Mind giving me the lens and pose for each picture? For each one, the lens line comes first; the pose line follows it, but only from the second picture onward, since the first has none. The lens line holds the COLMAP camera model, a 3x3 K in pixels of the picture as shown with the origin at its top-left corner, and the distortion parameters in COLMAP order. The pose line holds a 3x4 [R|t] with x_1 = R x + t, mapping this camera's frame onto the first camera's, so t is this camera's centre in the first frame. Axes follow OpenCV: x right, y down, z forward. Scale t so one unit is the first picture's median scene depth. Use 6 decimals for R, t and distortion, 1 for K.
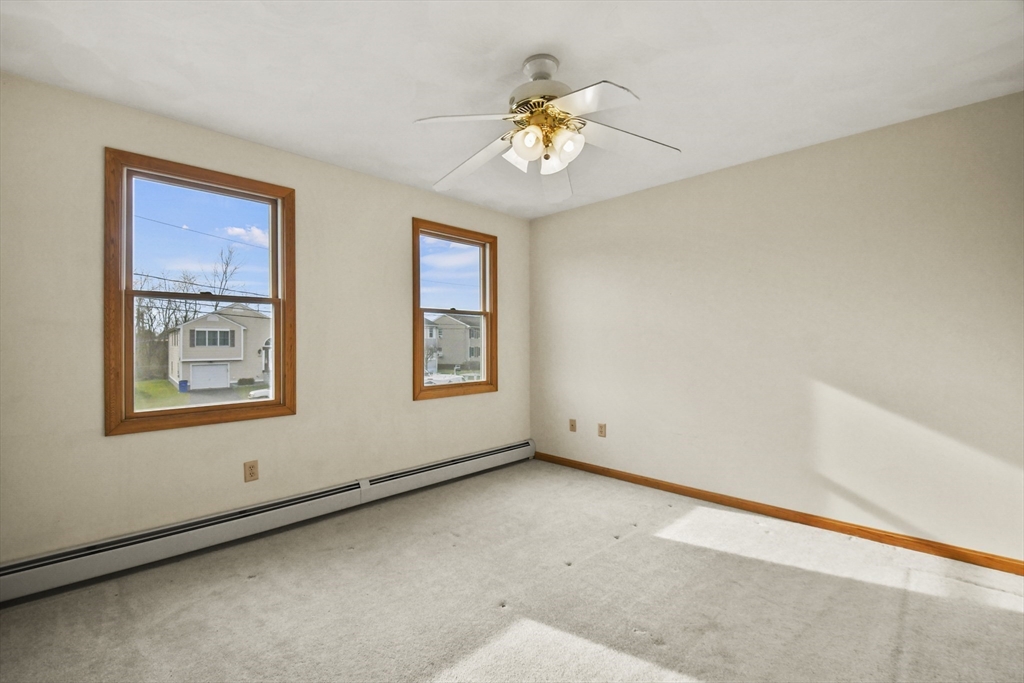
lens RADIAL K [[489.5, 0, 497.1], [0, 489.5, 342.2], [0, 0, 1]] dist [-0.001559, -0.000663]
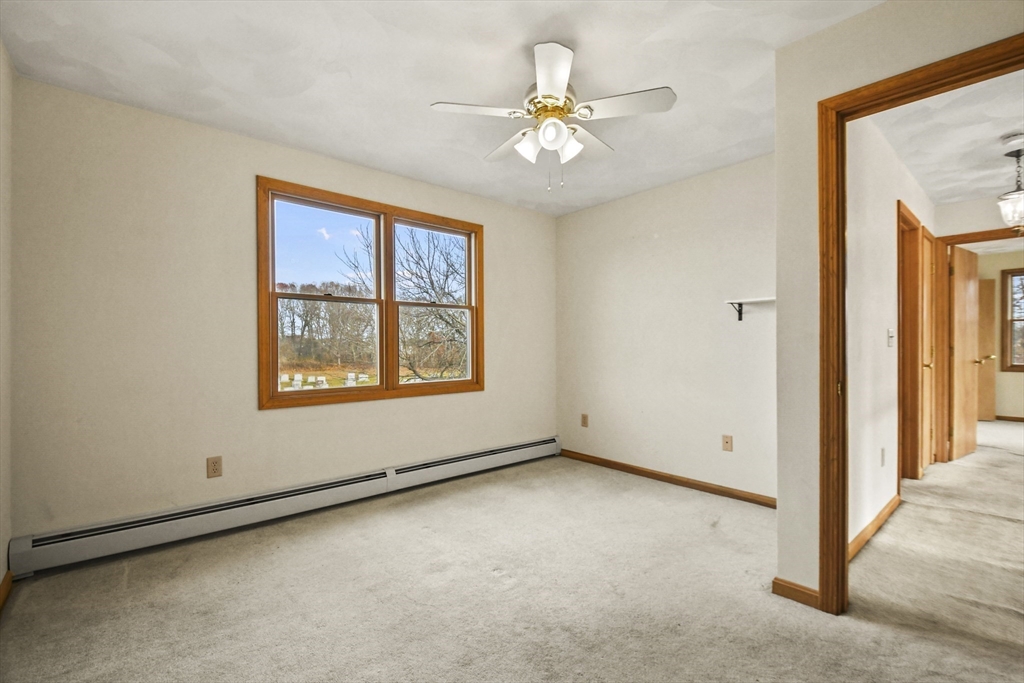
lens RADIAL K [[433.1, 0, 521.4], [0, 433.1, 341.5], [0, 0, 1]] dist [0.000736, -0.000057]
pose [[0.992867, 0.016535, -0.118075, 0.117709], [-0.015969, 0.999856, 0.005735, -0.000227], [0.118153, -0.003808, 0.992988, 0.127521]]
